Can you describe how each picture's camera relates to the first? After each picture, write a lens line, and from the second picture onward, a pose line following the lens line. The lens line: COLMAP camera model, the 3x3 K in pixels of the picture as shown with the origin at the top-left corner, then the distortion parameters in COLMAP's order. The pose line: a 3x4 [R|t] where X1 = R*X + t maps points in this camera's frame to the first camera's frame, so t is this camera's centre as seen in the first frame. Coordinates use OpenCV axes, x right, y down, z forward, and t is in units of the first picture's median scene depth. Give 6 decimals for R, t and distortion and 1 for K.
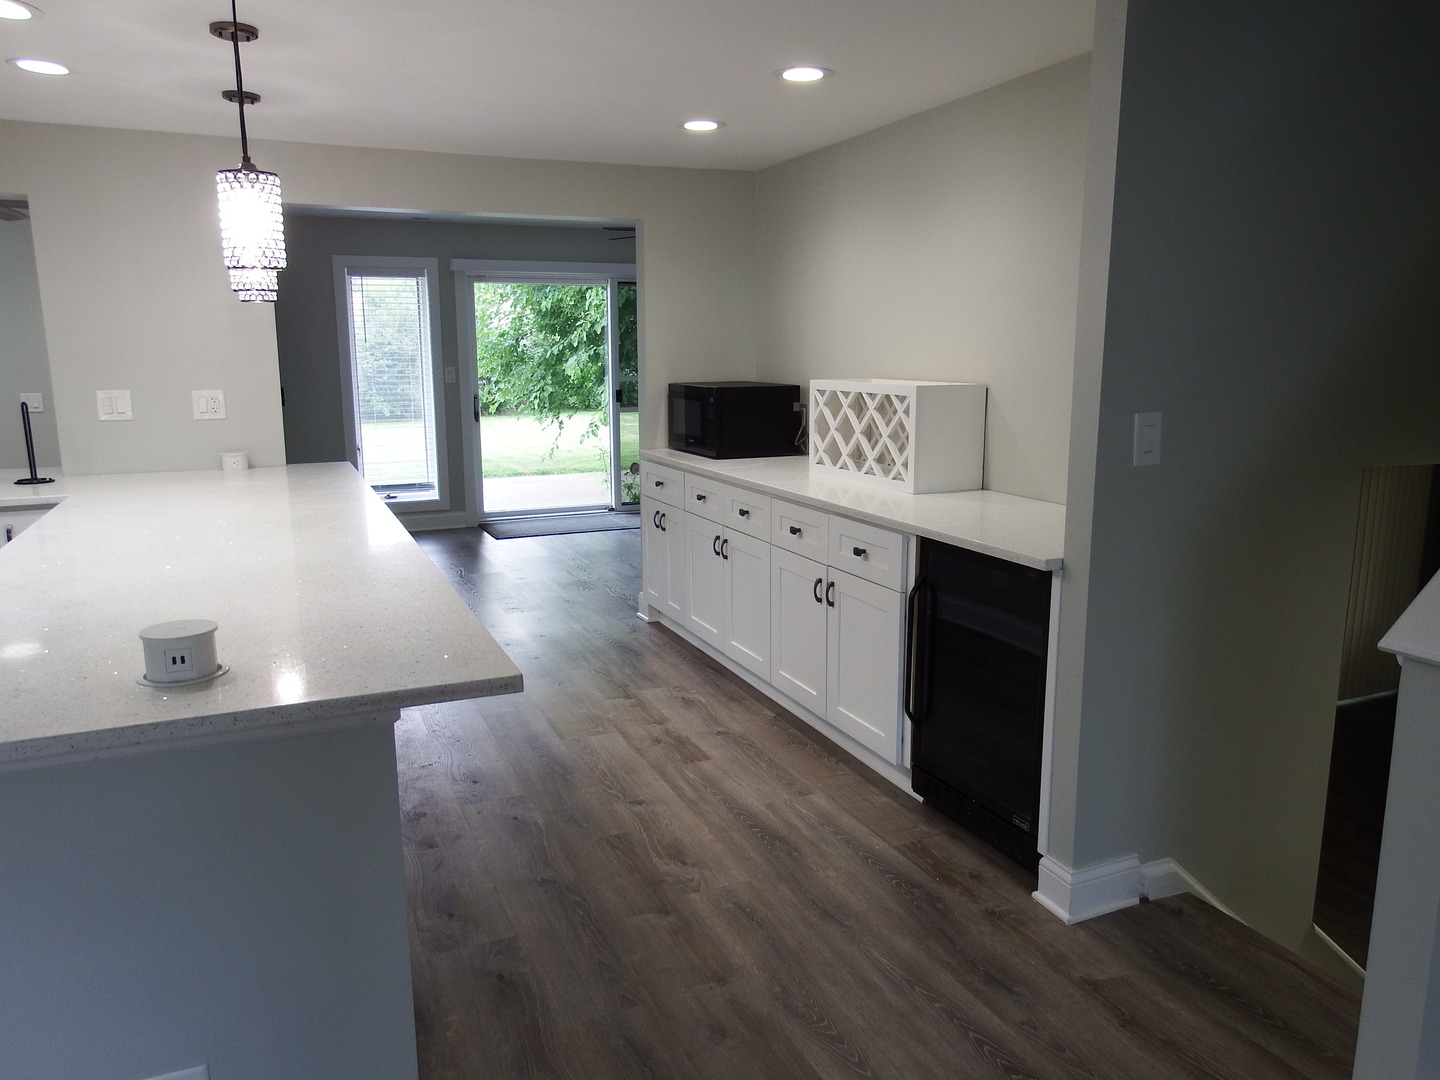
lens RADIAL K [[1031.9, 0, 721.9], [0, 1031.9, 536.4], [0, 0, 1]] dist [-0.009071, -0.010308]
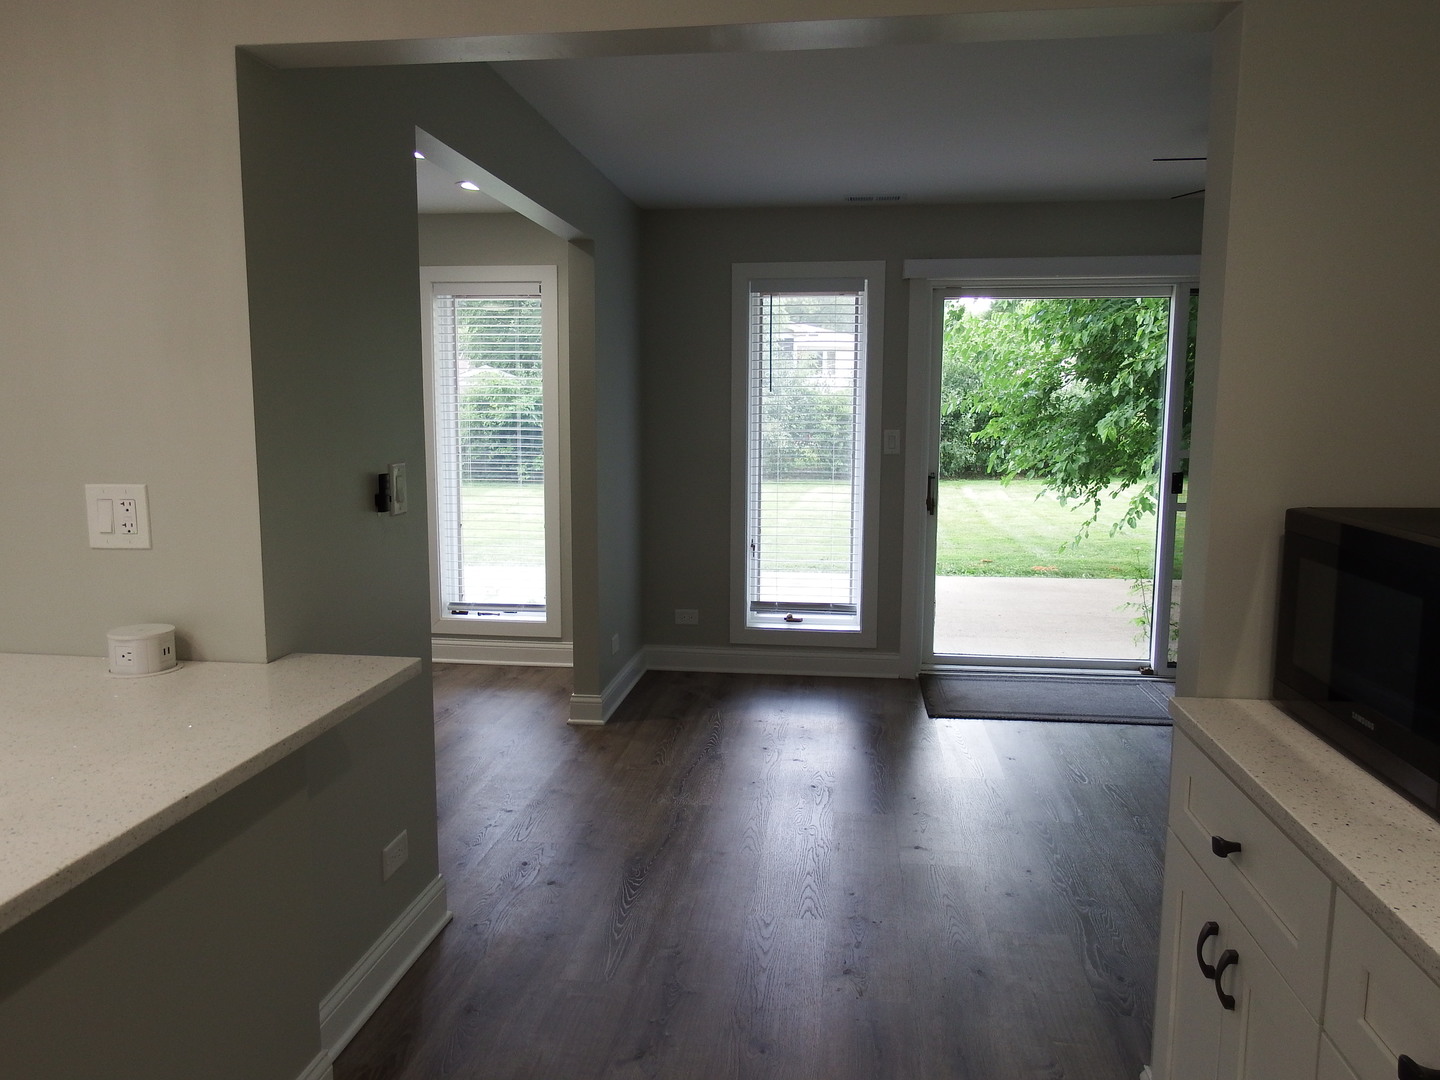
lens RADIAL K [[1031.9, 0, 725.6], [0, 1031.9, 529.8], [0, 0, 1]] dist [-0.009071, -0.010308]
pose [[0.860684, 0.068700, -0.504483, -0.023962], [-0.097759, 0.994717, -0.031324, -0.070273], [0.499666, 0.076278, 0.862853, 0.391801]]
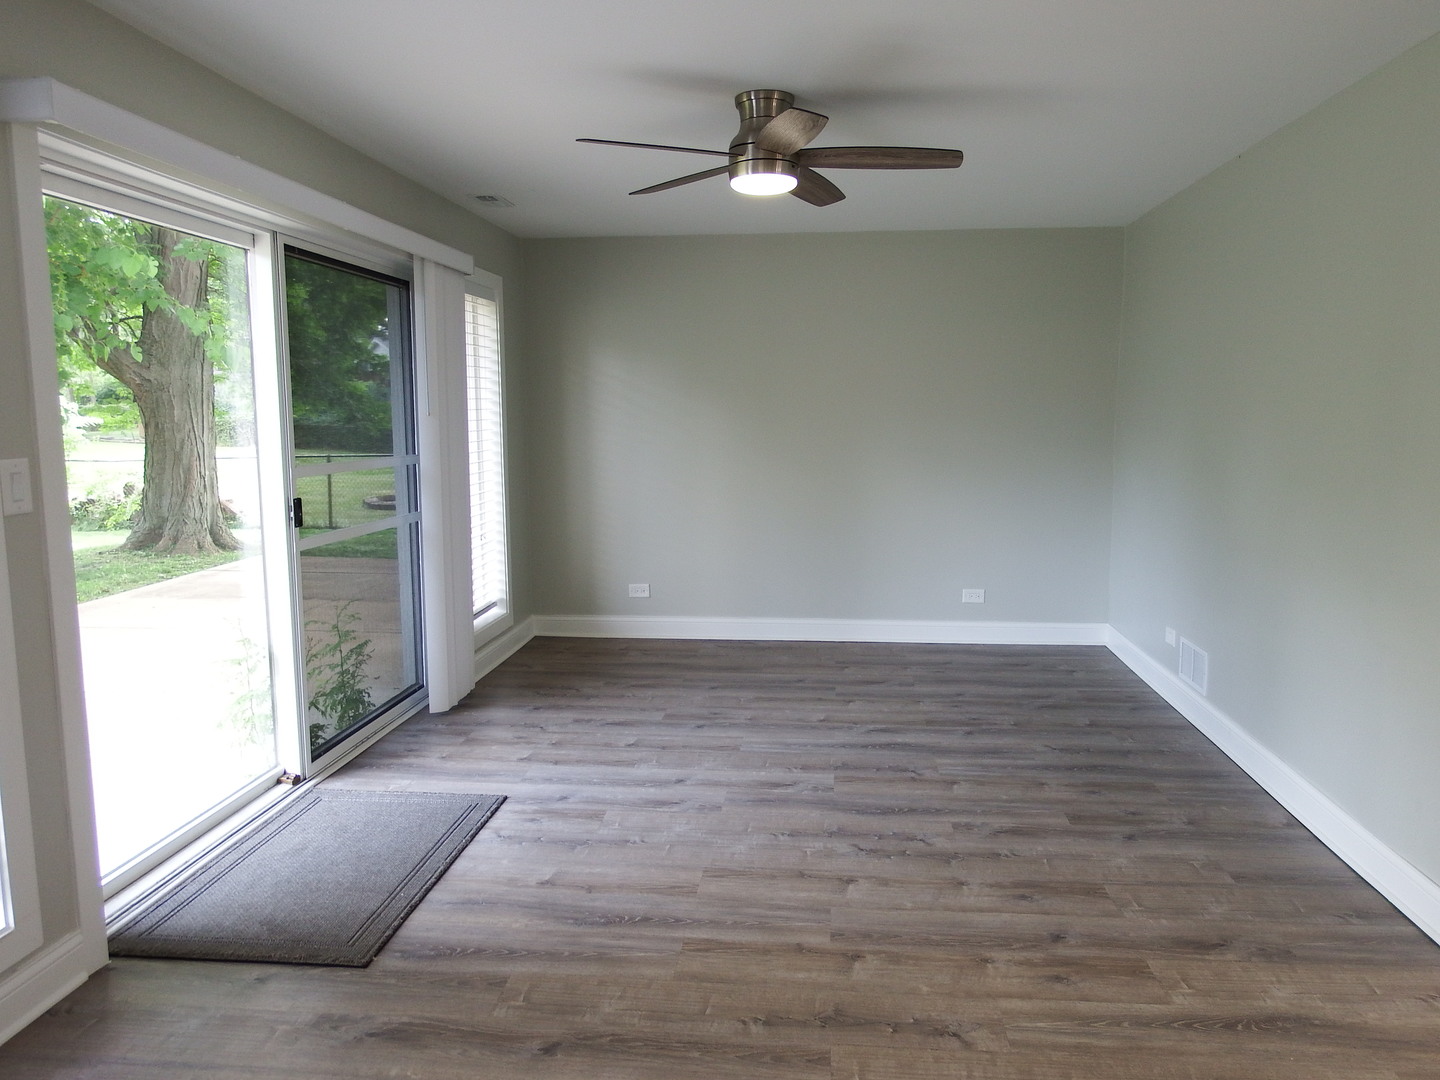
lens RADIAL K [[1031.9, 0, 727.2], [0, 1031.9, 540.7], [0, 0, 1]] dist [-0.009071, -0.010308]
pose [[0.496247, -0.109683, 0.861225, -0.406346], [0.162008, 0.986262, 0.032257, -0.116759], [-0.852932, 0.123518, 0.507199, 0.678375]]
